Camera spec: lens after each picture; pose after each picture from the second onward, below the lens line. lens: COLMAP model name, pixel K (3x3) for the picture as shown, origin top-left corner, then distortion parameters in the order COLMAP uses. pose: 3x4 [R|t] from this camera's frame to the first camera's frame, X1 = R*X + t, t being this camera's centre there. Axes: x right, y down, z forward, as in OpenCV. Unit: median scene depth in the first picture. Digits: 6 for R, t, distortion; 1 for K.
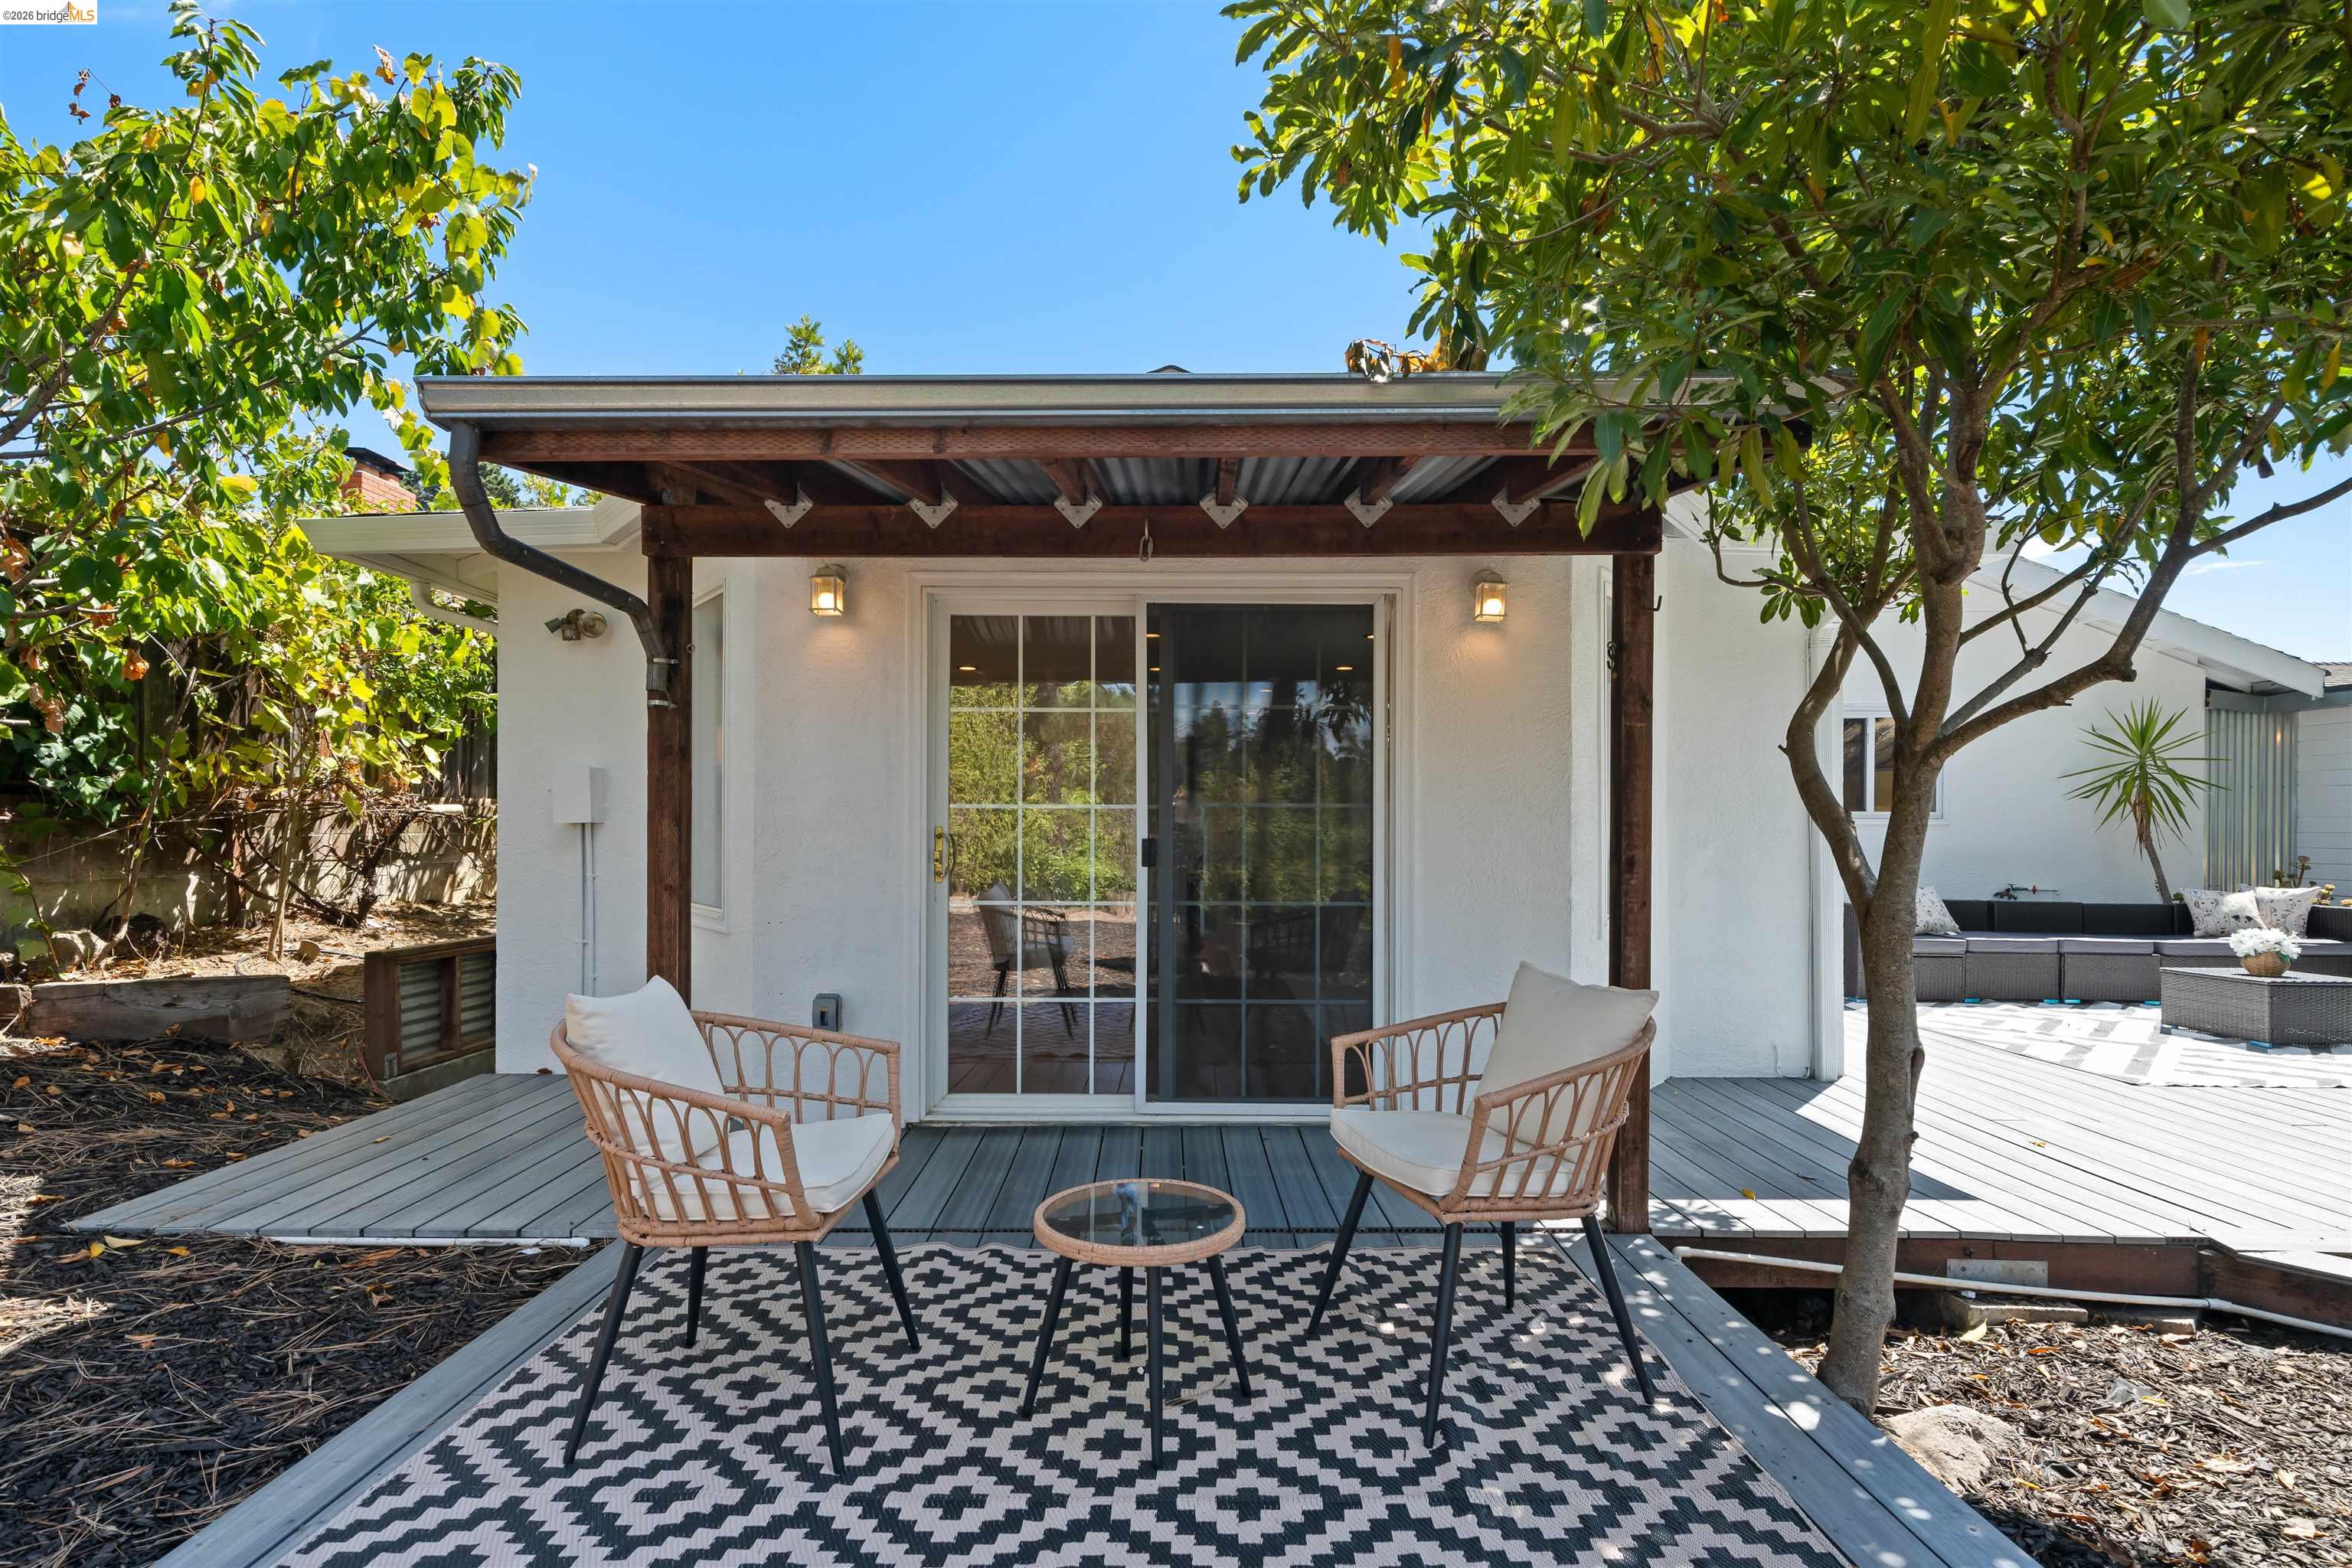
lens RADIAL K [[1099.3, 0, 1175.0], [0, 1099.3, 820.8], [0, 0, 1]] dist [-0.000515, 0.000719]
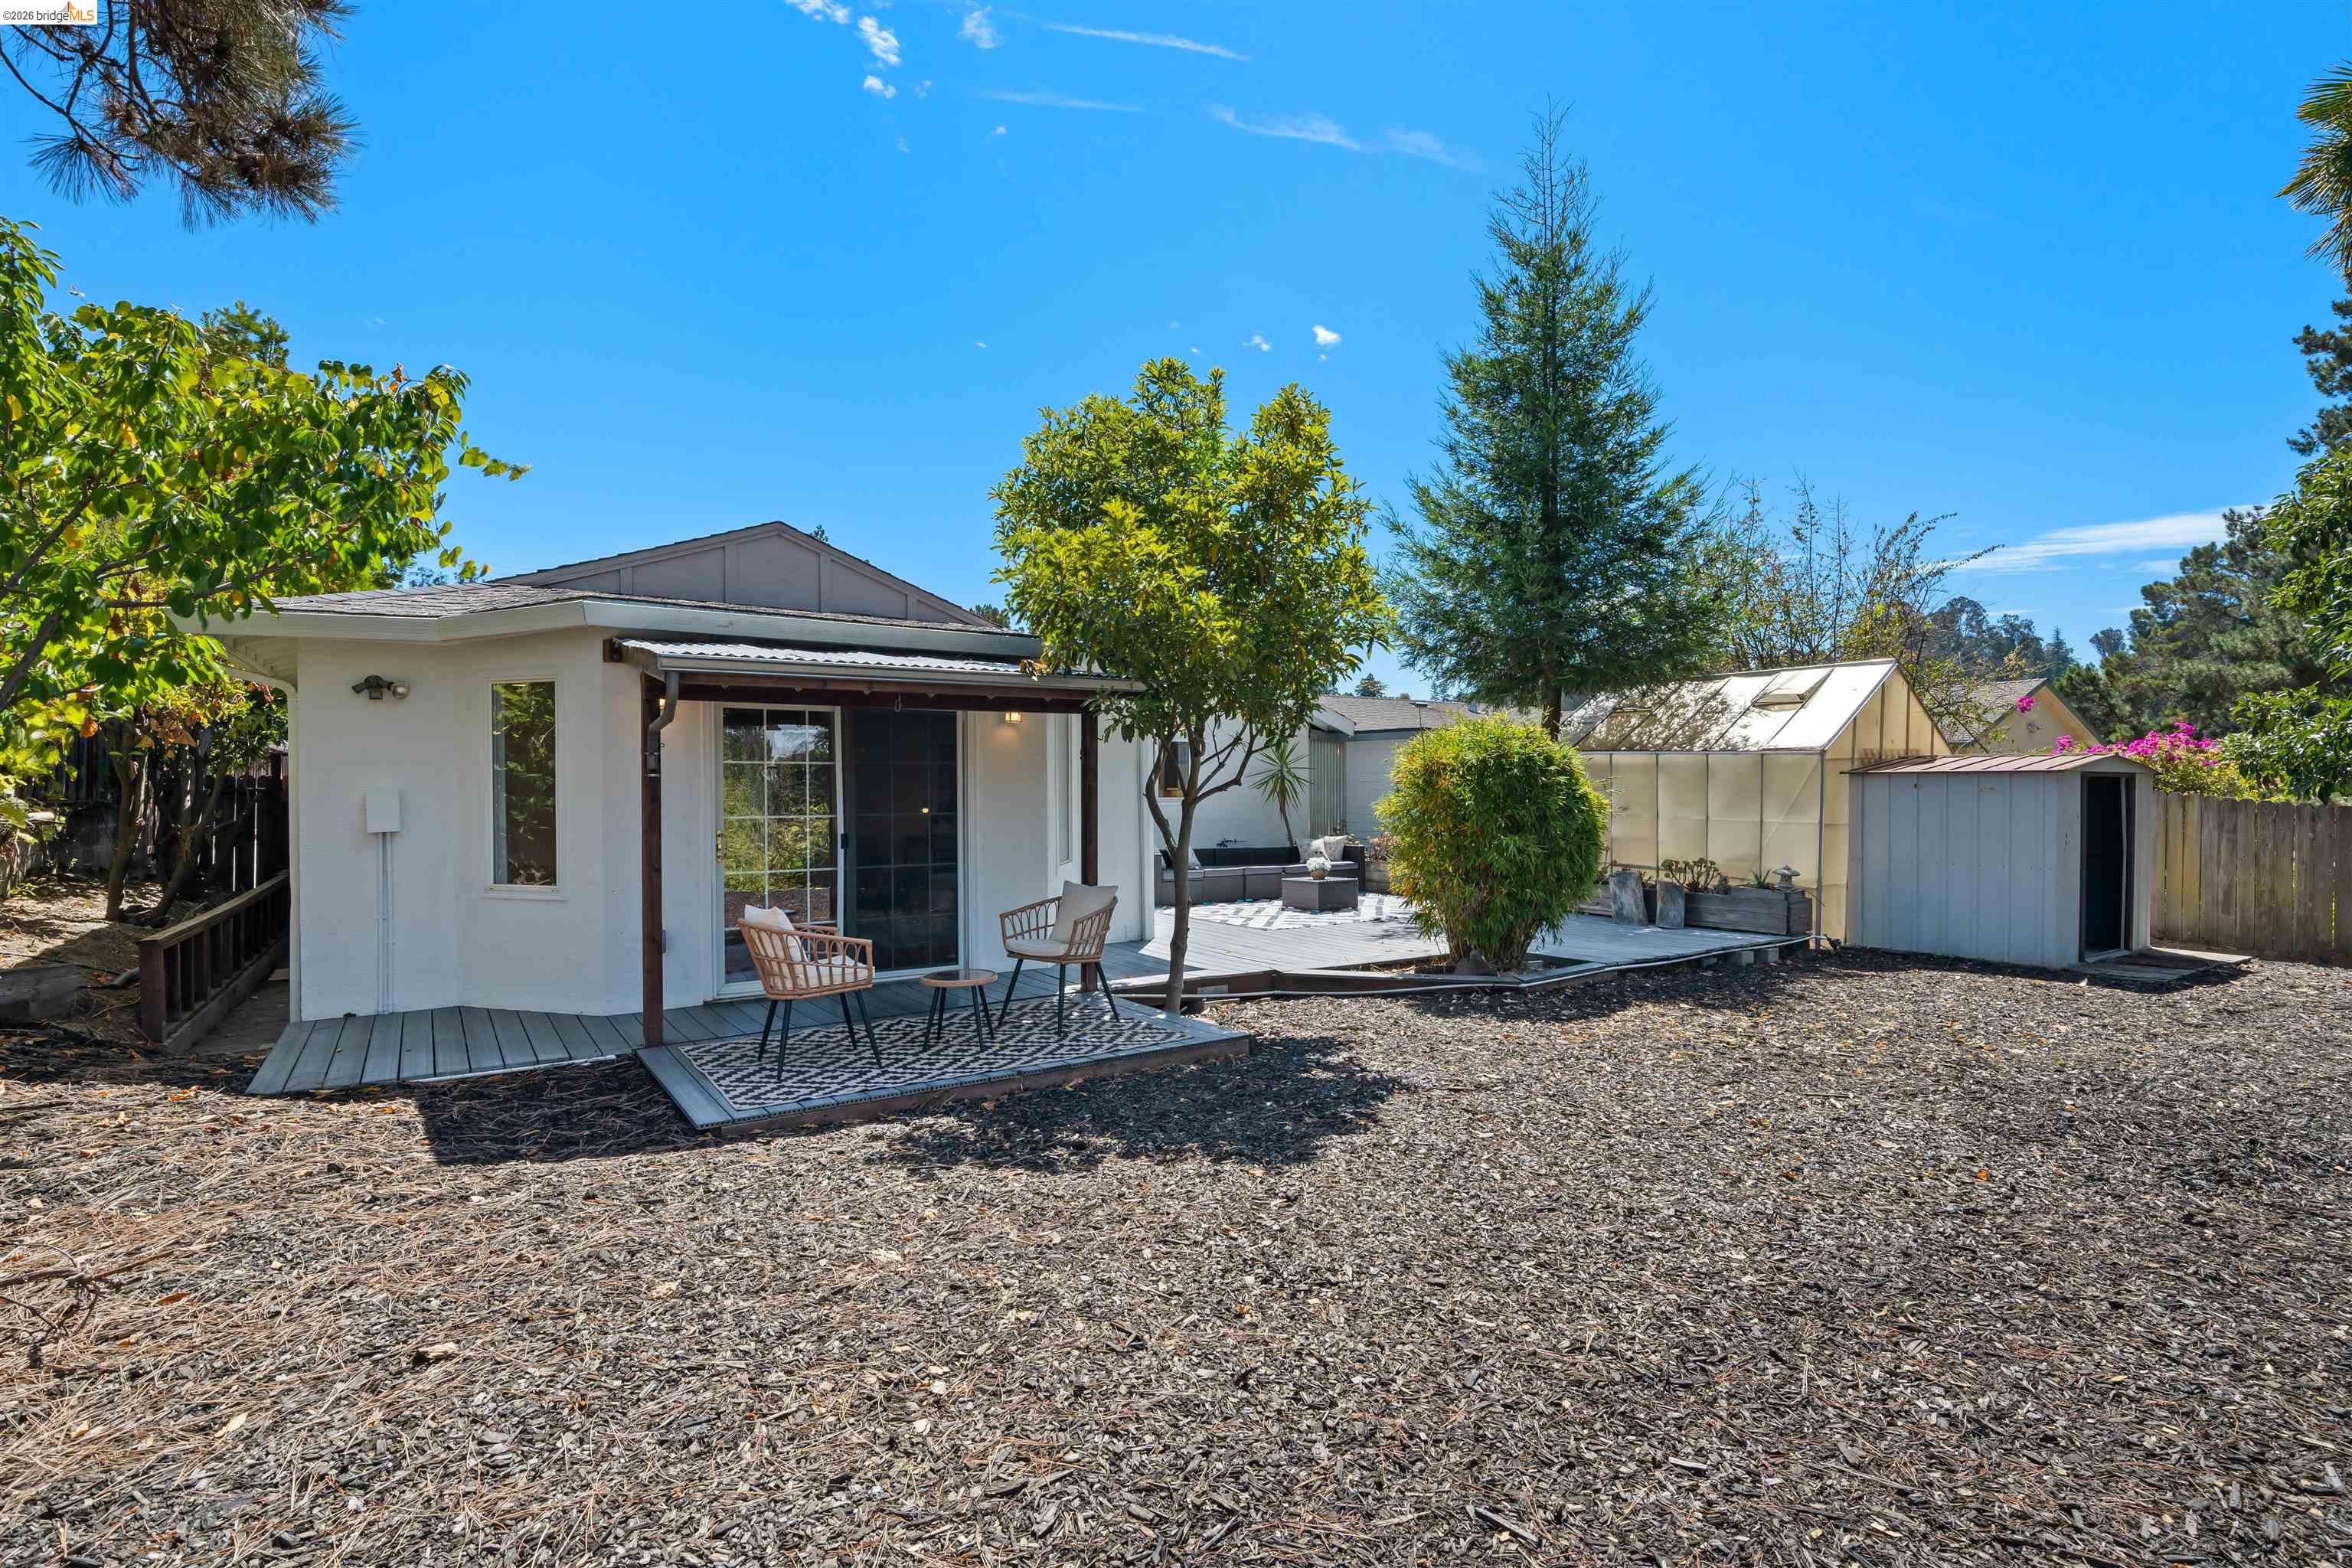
lens RADIAL K [[1099.3, 0, 1175.0], [0, 1099.3, 820.8], [0, 0, 1]] dist [-0.000515, 0.000719]
pose [[0.827423, -0.023256, 0.561097, -0.438062], [0.003842, 0.999353, 0.035754, -0.050444], [-0.561566, -0.027427, 0.826977, -0.615817]]
